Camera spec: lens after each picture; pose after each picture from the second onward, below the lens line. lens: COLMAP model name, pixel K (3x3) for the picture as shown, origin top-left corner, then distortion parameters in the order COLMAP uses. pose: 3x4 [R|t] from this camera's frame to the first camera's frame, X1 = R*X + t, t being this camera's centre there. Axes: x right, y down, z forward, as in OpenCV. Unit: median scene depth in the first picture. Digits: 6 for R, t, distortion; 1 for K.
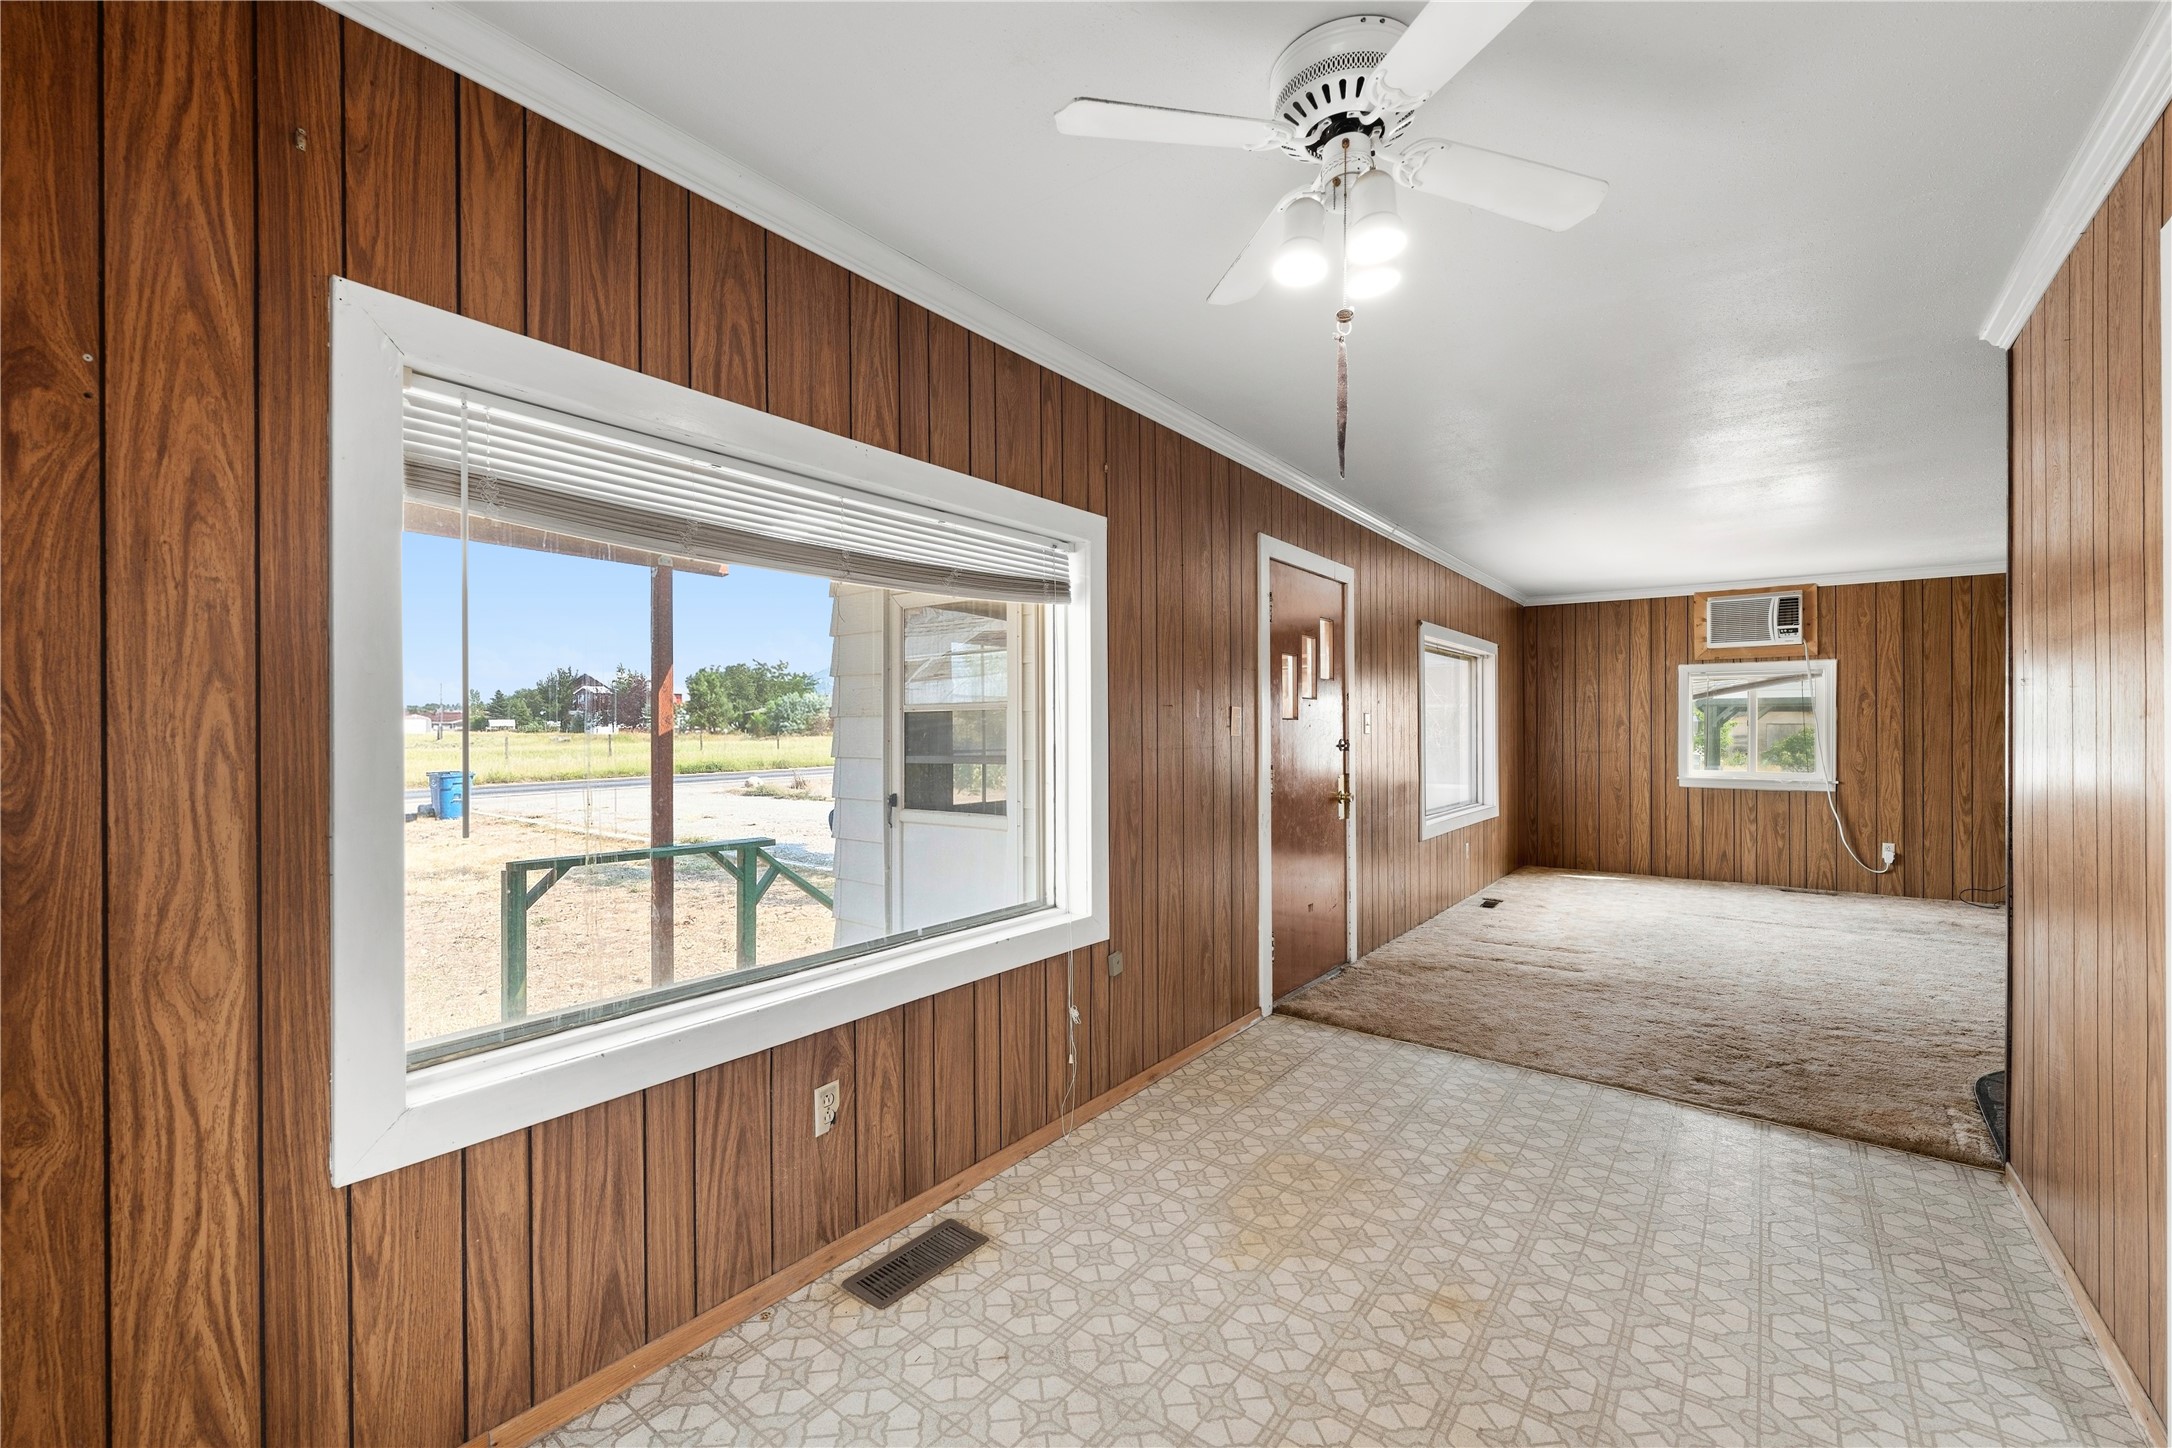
lens RADIAL K [[886.7, 0, 1079.0], [0, 886.7, 734.3], [0, 0, 1]] dist [-0.001998, -0.000138]
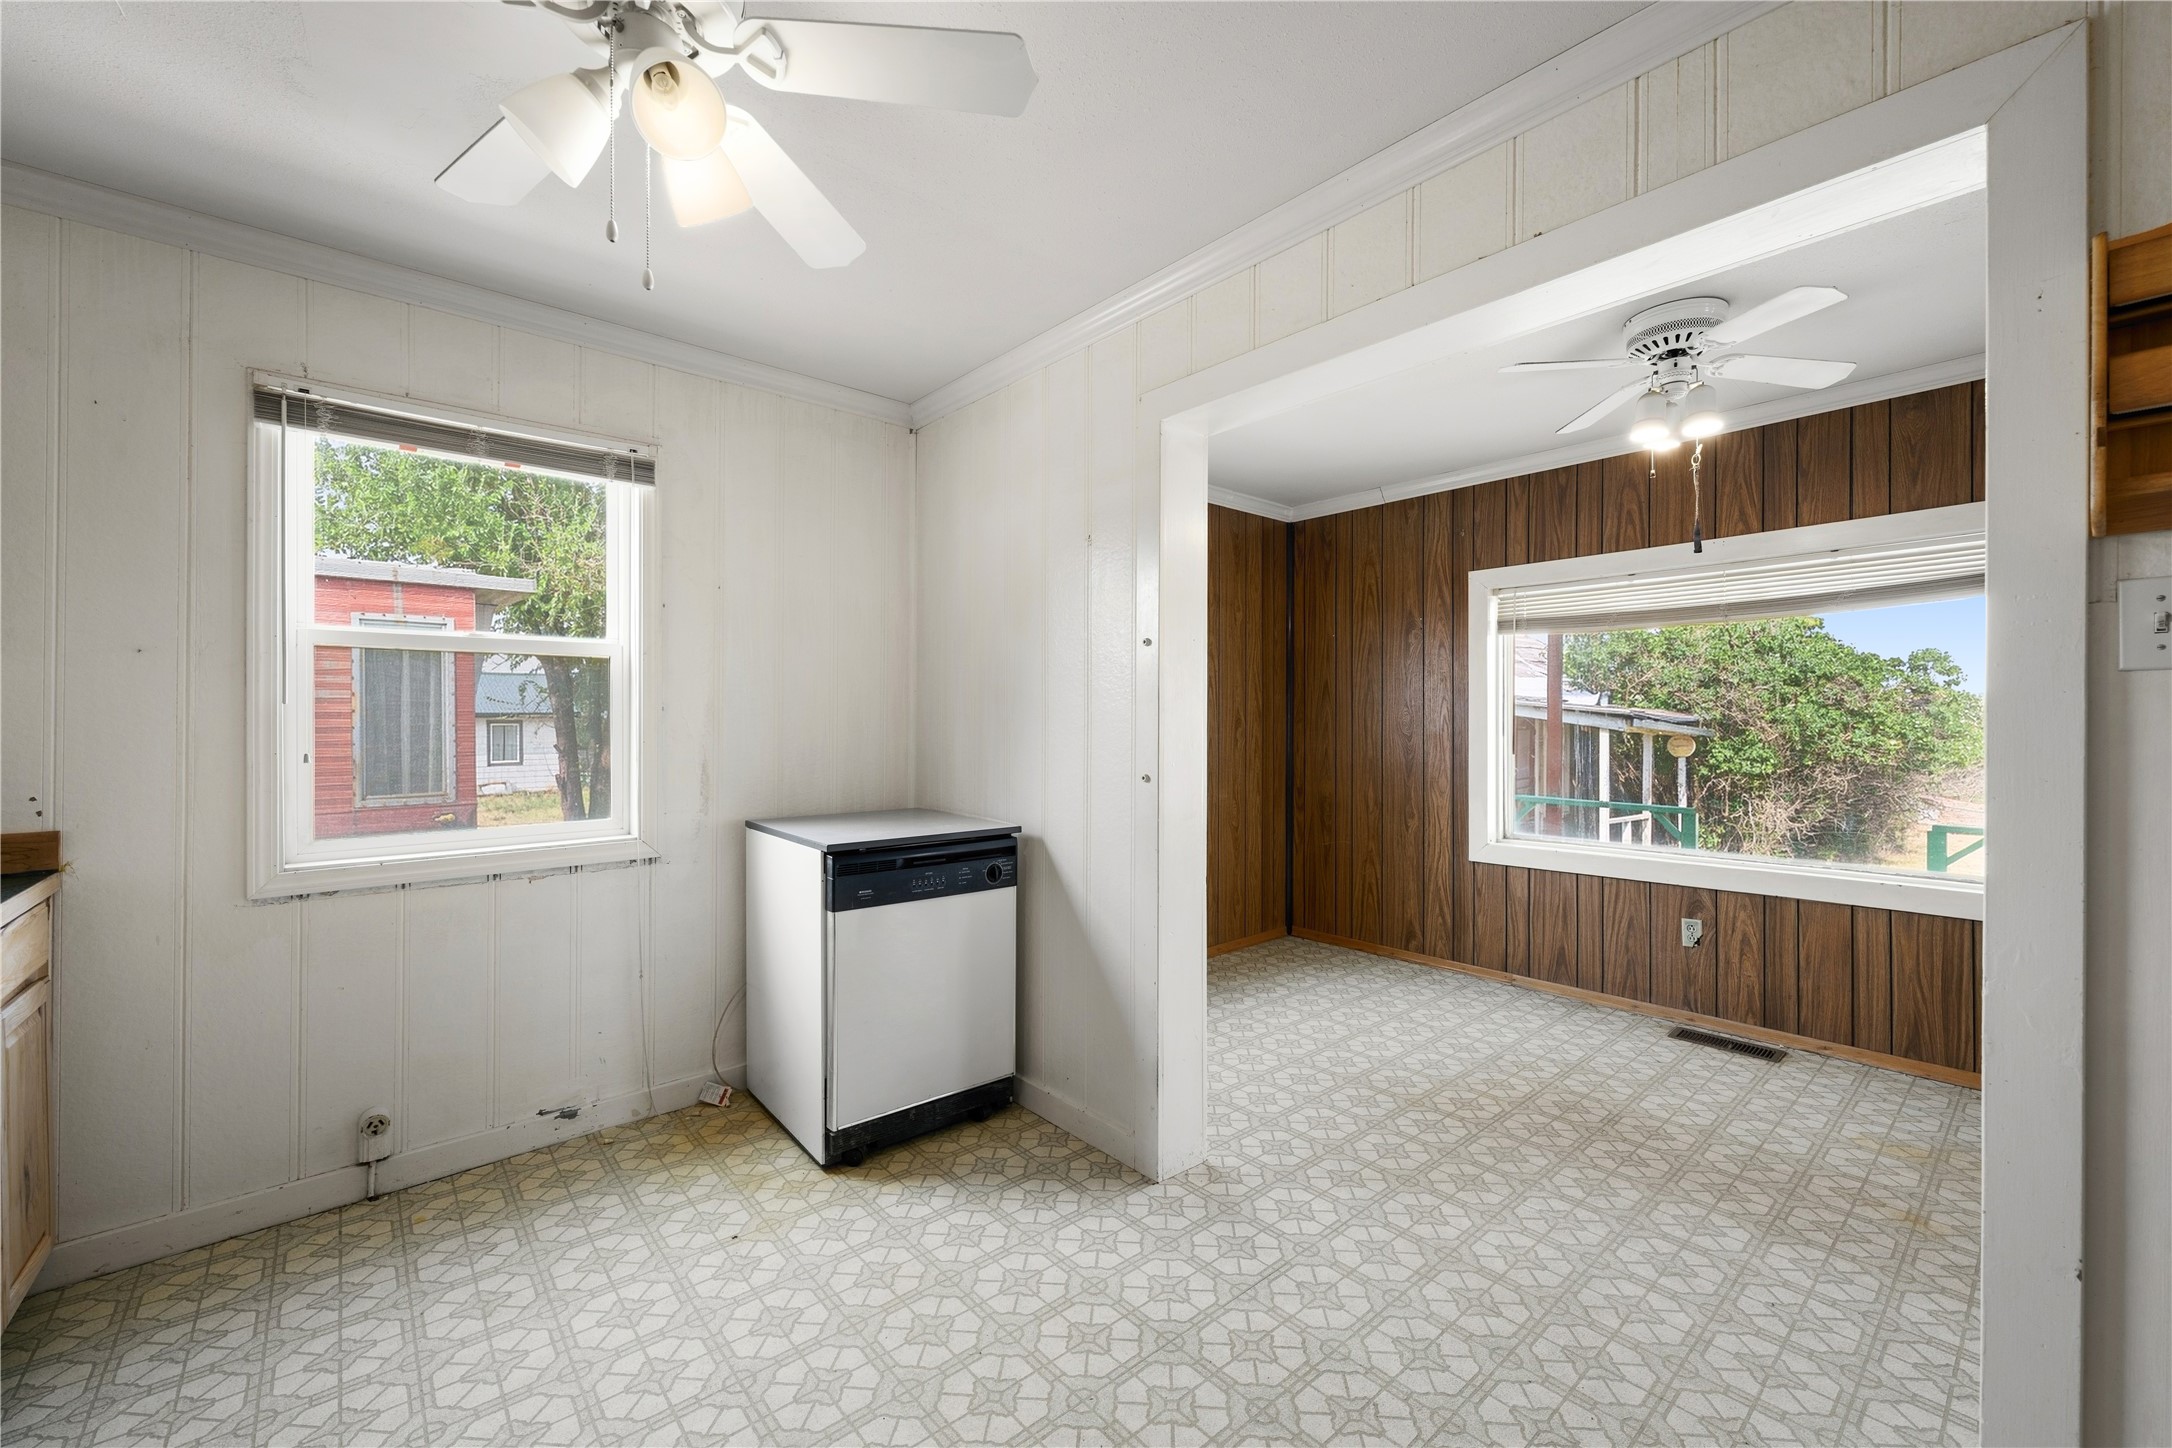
lens RADIAL K [[869.5, 0, 1081.3], [0, 869.5, 721.9], [0, 0, 1]] dist [-0.000964, 0.000170]
pose [[-0.202162, 0.001342, -0.979351, 1.744523], [-0.001153, 0.999998, 0.001608, 0.009896], [0.979351, 0.001454, -0.202160, 0.190035]]
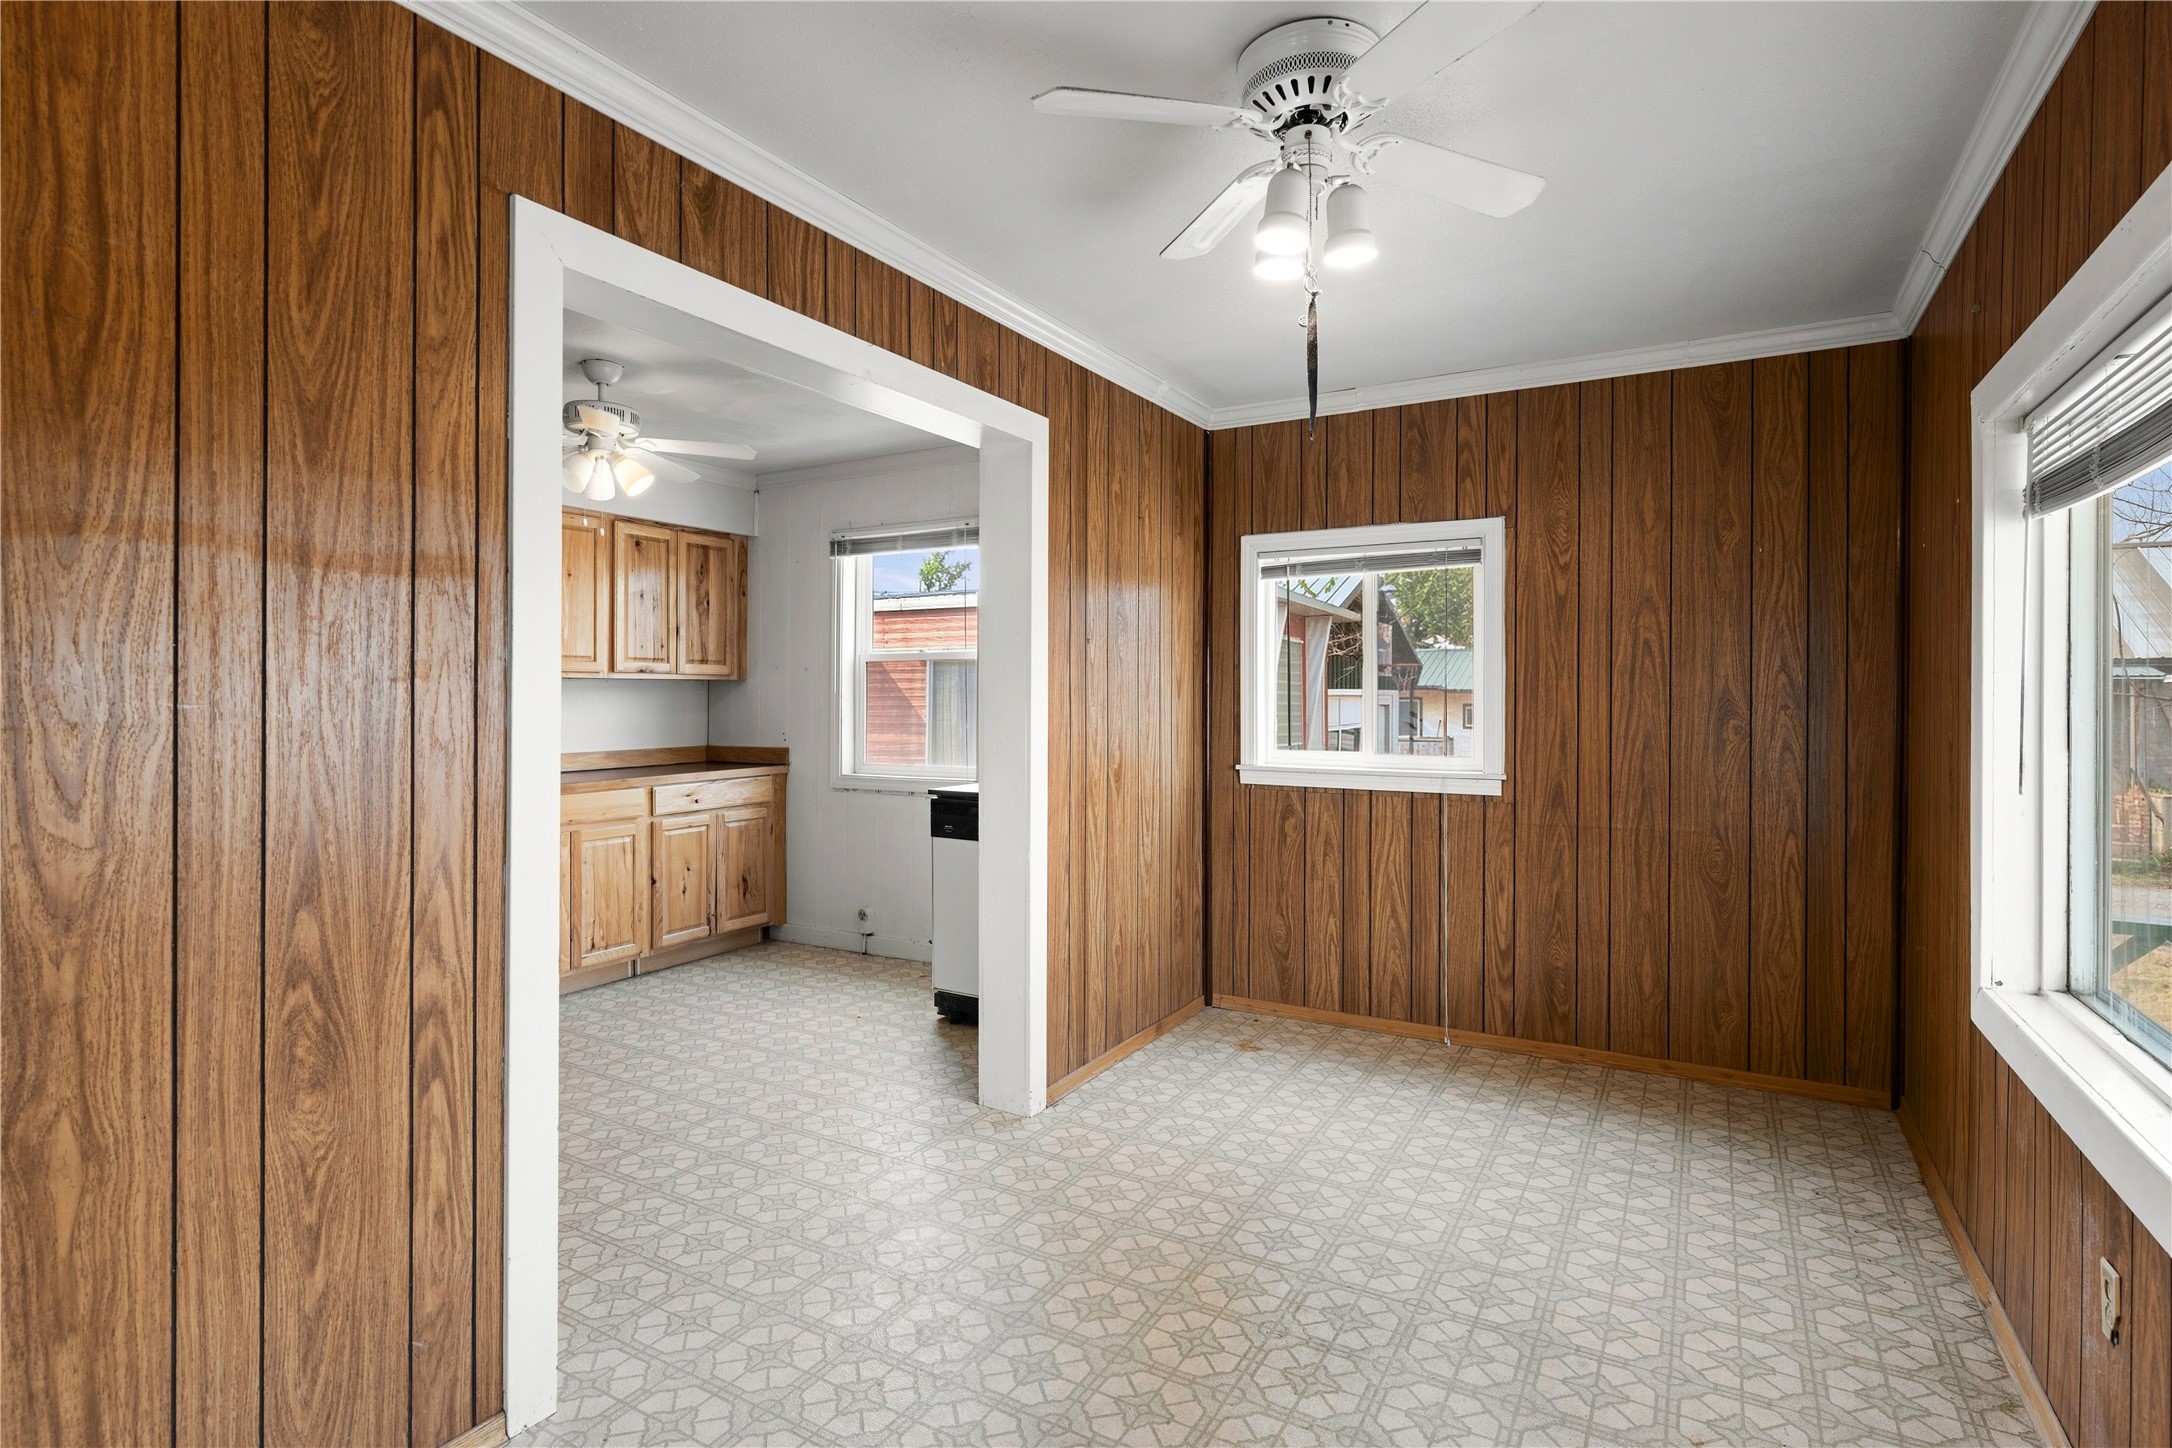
lens RADIAL K [[1070.1, 0, 1076.9], [0, 1070.1, 694.0], [0, 0, 1]] dist [0.000281, -0.000075]
pose [[-0.992974, -0.003202, -0.118285, 0.575140], [-0.002941, 0.999993, -0.002375, -0.003700], [0.118292, -0.002010, -0.992977, 1.799160]]
